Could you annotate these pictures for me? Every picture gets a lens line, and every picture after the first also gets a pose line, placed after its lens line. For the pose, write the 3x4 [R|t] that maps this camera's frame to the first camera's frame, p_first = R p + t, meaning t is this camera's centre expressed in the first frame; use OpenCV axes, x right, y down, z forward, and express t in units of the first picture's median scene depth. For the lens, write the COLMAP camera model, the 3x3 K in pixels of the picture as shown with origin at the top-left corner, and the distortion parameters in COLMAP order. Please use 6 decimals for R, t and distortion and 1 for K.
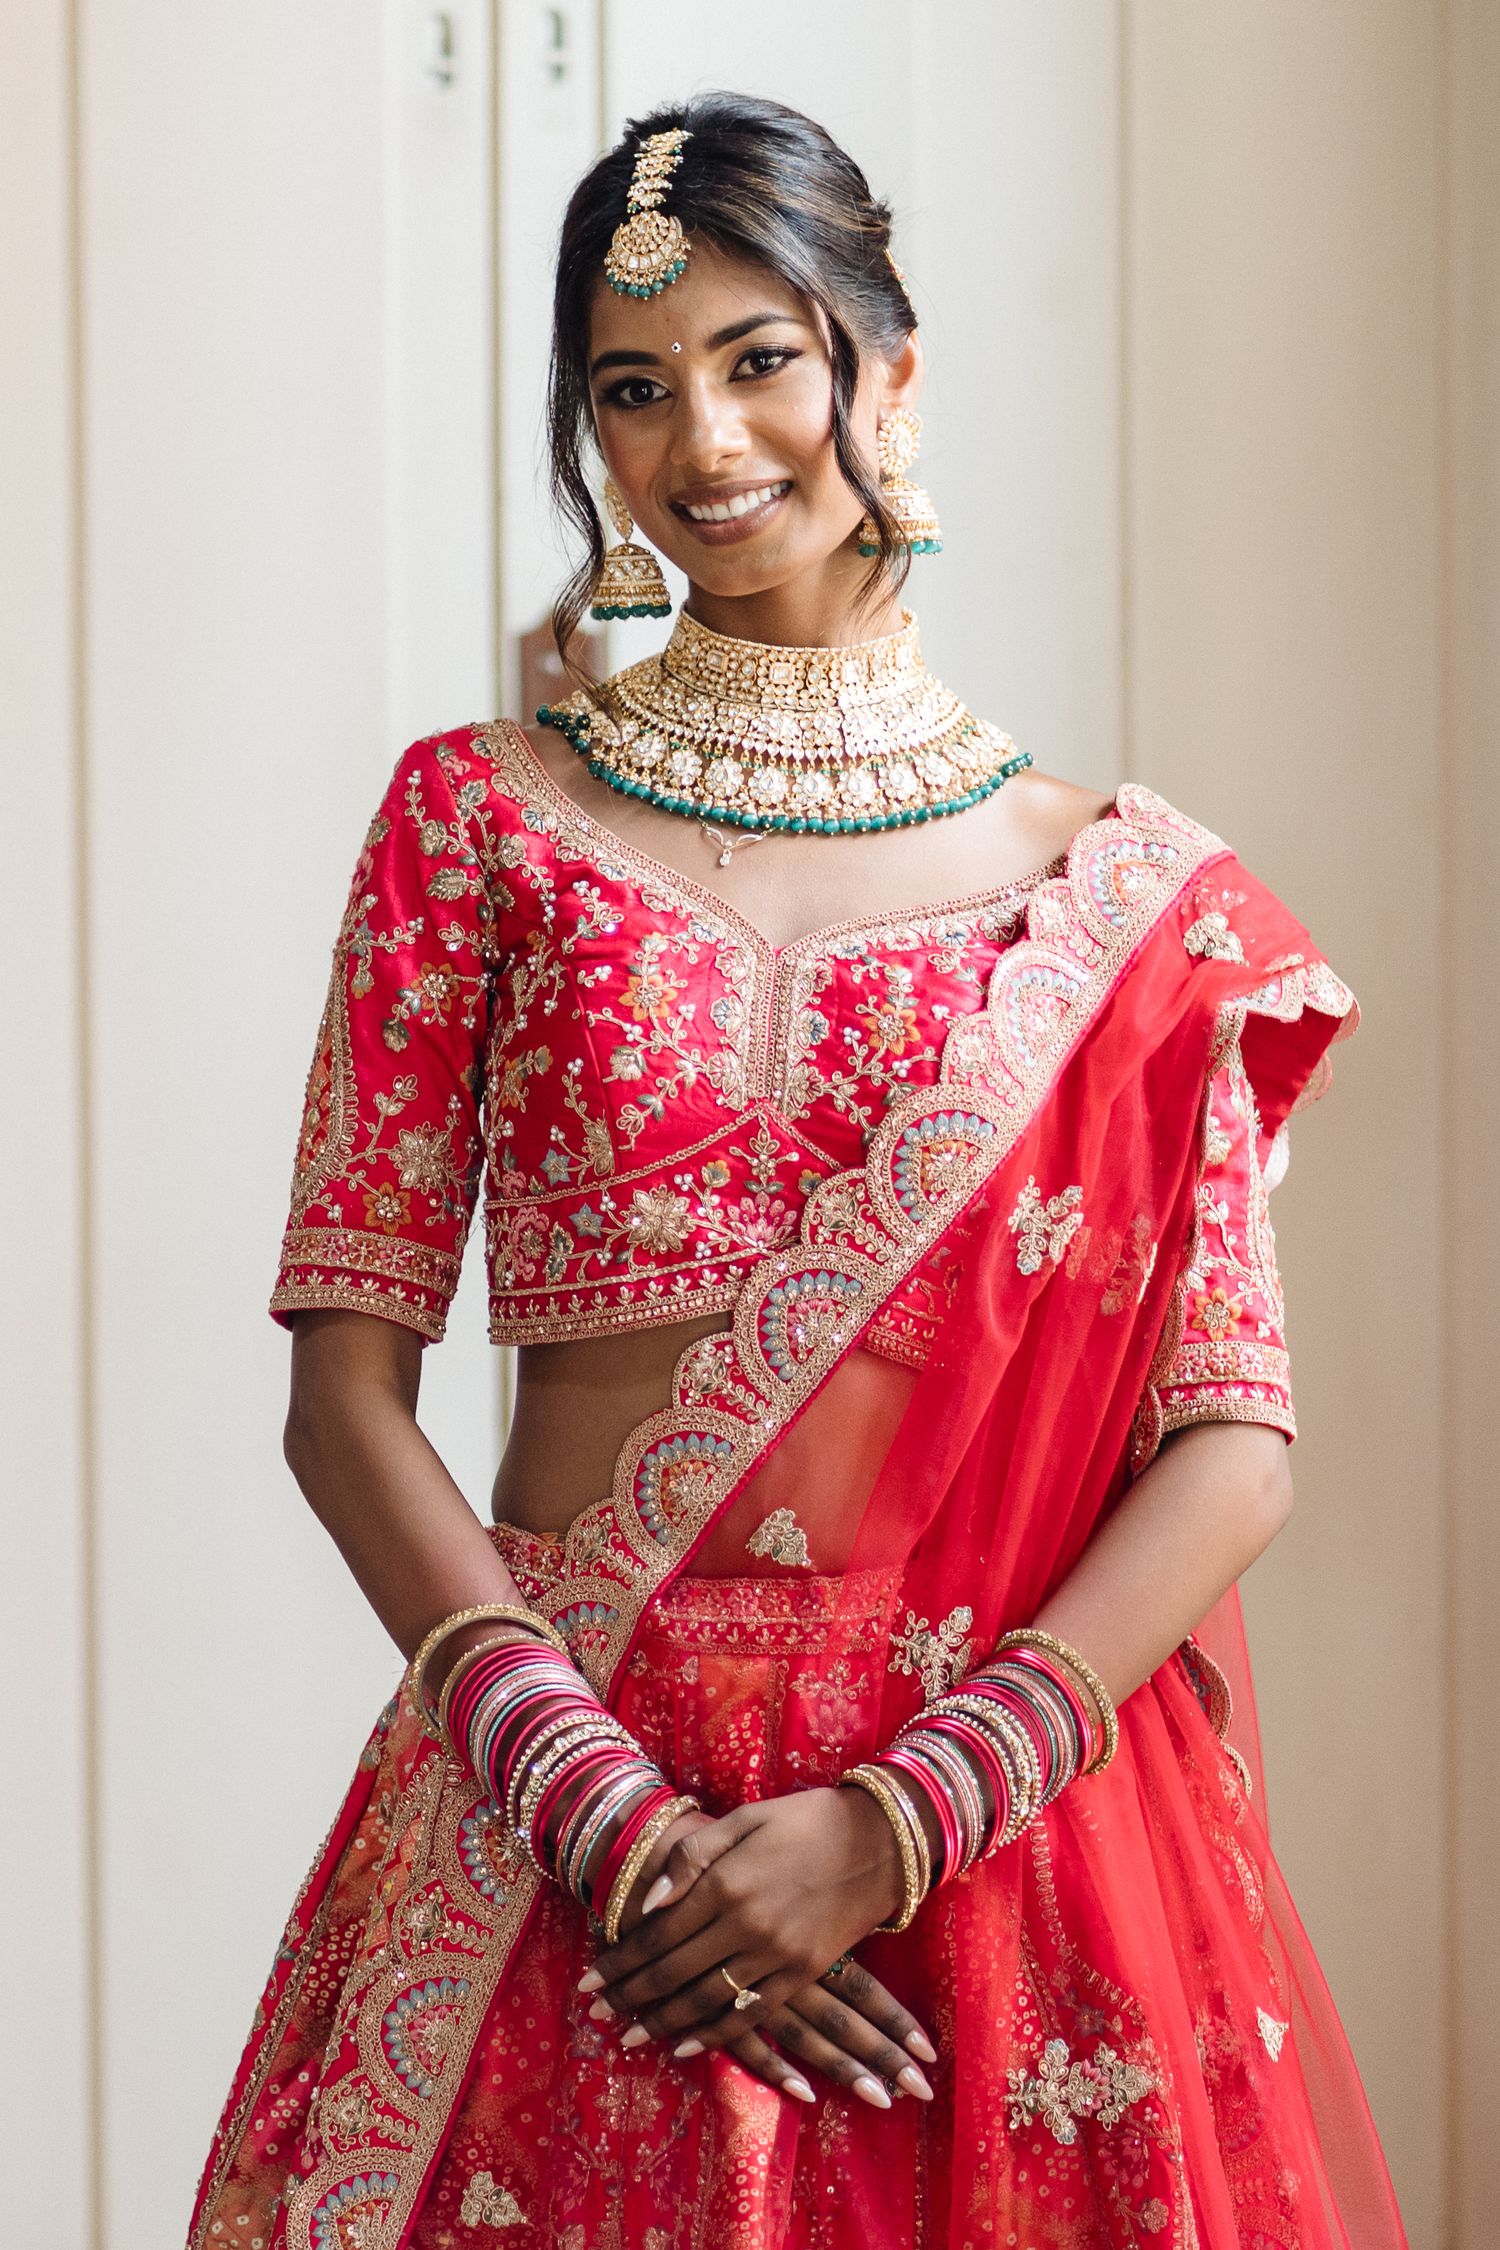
lens RADIAL K [[8355.5, 0, 748.6], [0, 8355.5, 1115.3], [0, 0, 1]] dist [1.535241, 0.000000]
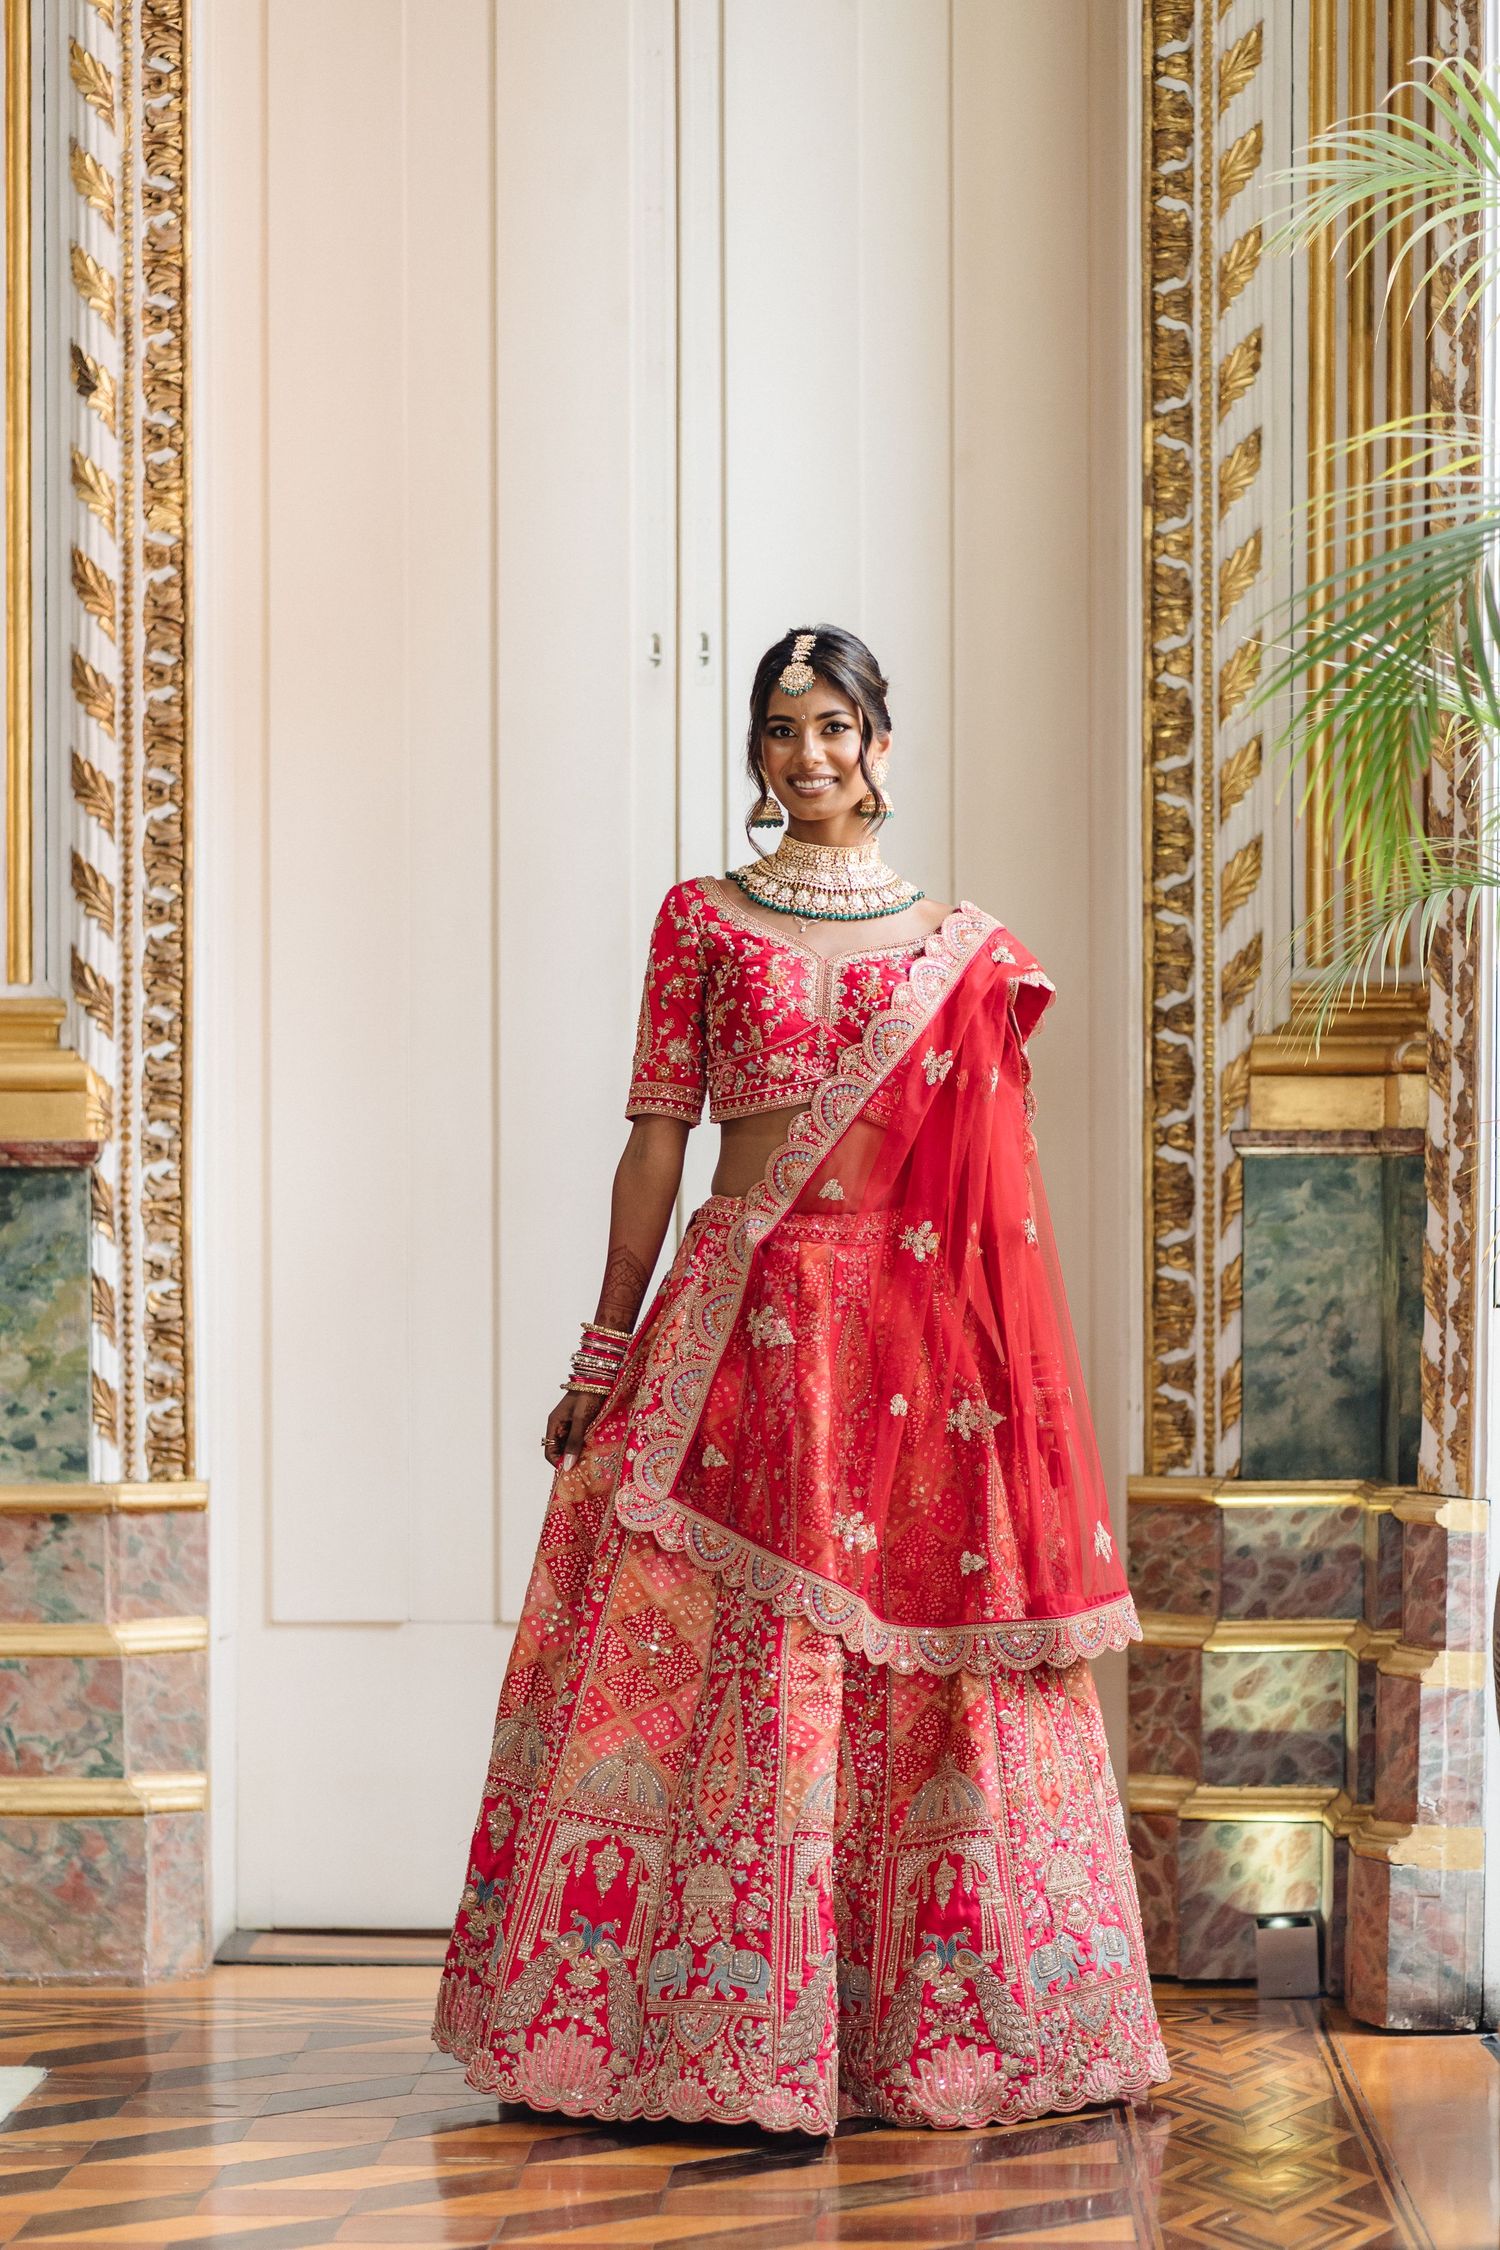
lens RADIAL K [[5435.0, 0, 769.2], [0, 5435.0, 1140.6], [0, 0, 1]] dist [-0.083033, 0.000000]
pose [[0.999881, -0.005007, 0.014560, -0.037527], [0.005359, 0.999691, -0.024260, 0.073685], [-0.014434, 0.024335, 0.999600, -0.620003]]
